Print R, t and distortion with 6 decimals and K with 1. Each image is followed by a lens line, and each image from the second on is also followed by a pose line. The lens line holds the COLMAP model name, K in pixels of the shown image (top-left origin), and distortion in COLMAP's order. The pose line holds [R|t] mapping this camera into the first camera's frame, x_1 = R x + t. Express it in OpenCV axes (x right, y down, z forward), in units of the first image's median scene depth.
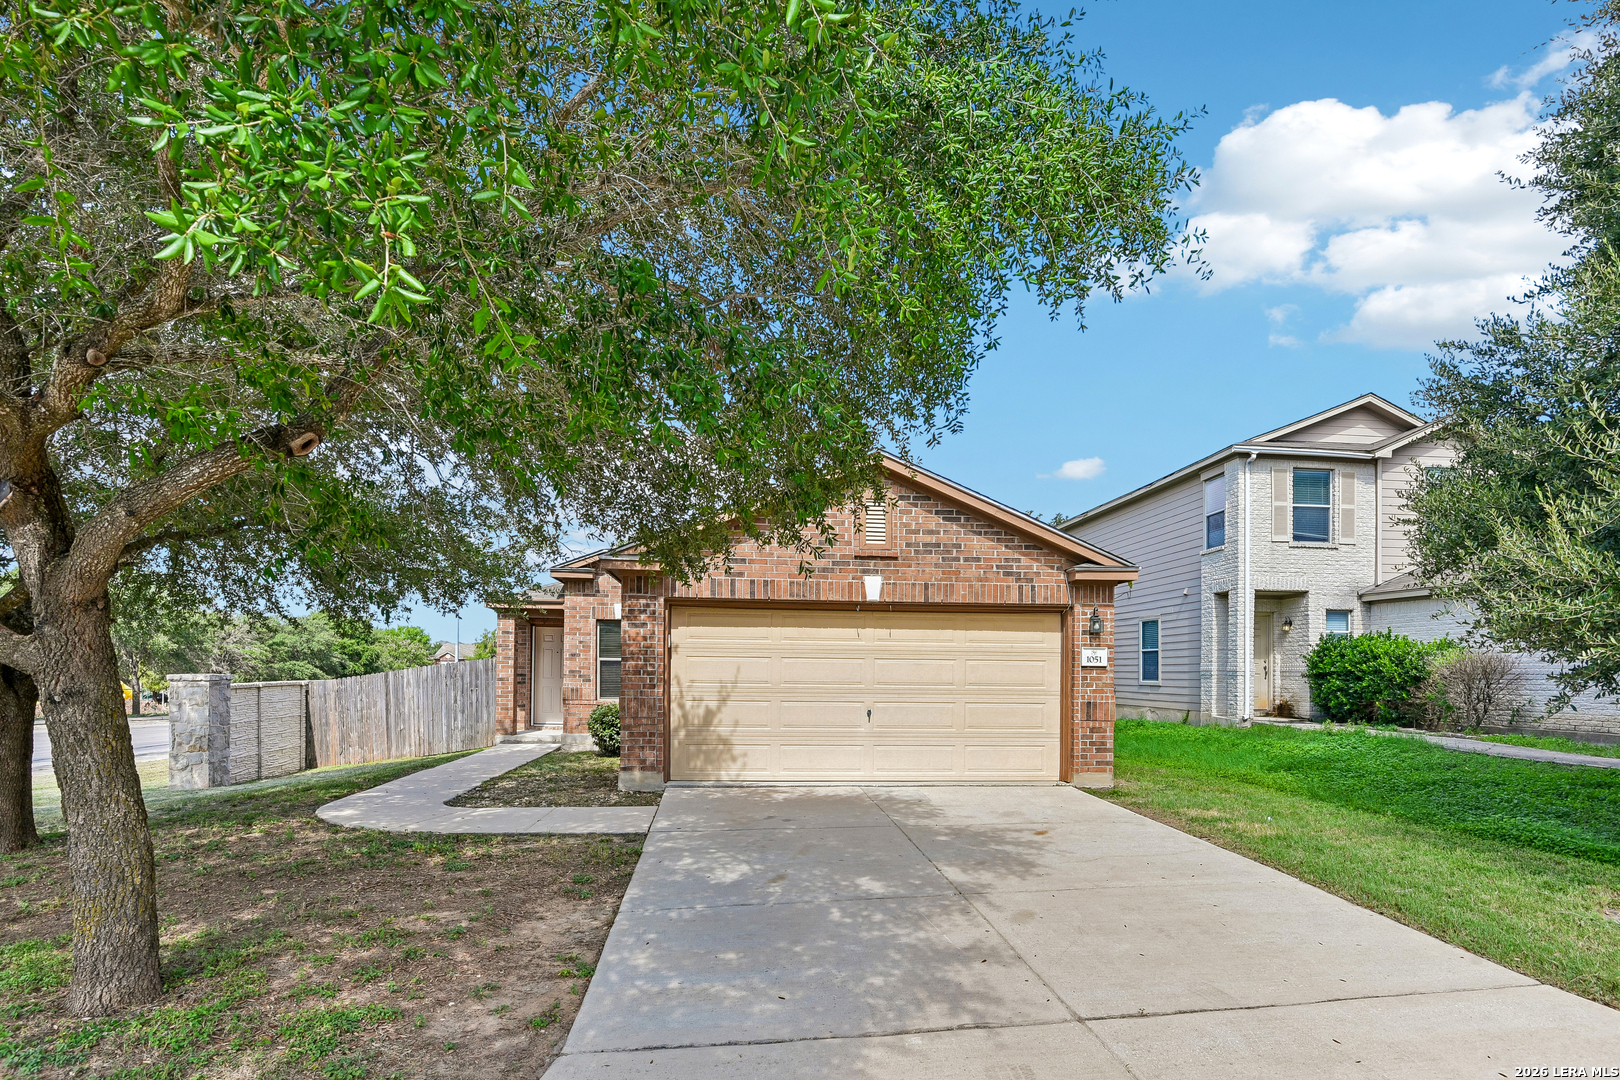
lens RADIAL K [[817.2, 0, 810.0], [0, 817.2, 540.0], [0, 0, 1]] dist [-0.001853, -0.000406]
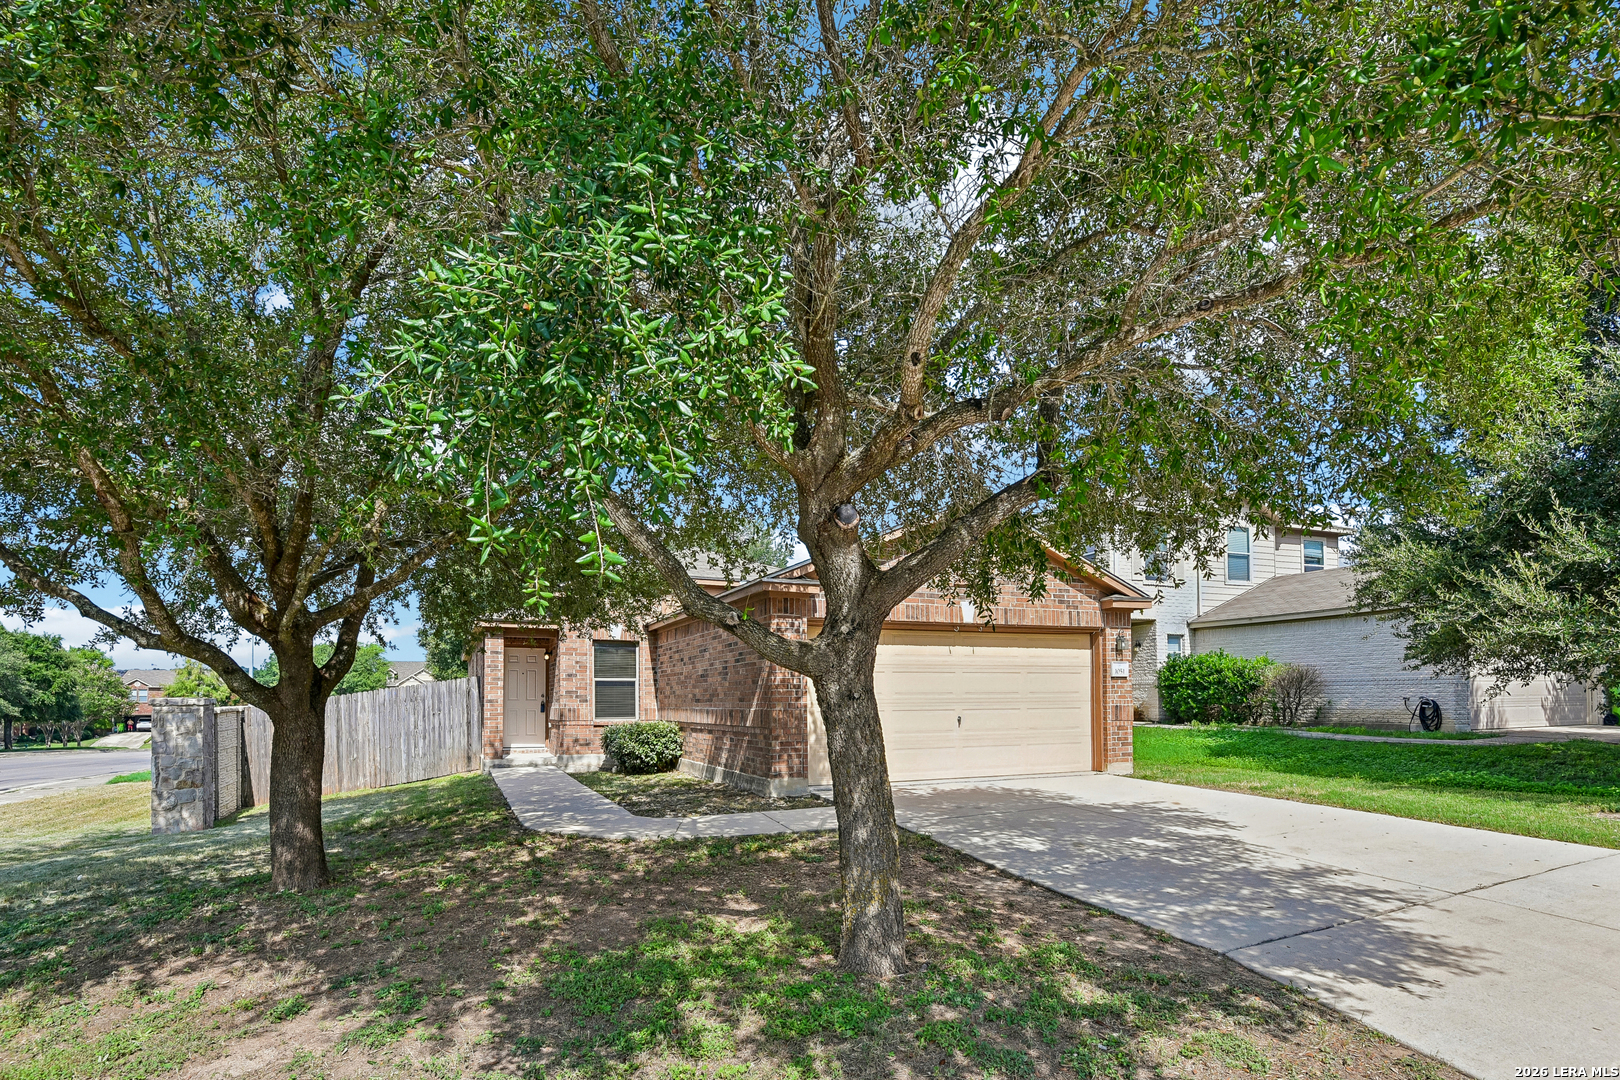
lens RADIAL K [[798.0, 0, 810.0], [0, 798.0, 540.0], [0, 0, 1]] dist [-0.005139, -0.001018]
pose [[0.951727, 0.042561, 0.303982, -0.481794], [-0.032273, 0.998726, -0.038789, 0.007286], [-0.305245, 0.027106, 0.951888, -0.025544]]
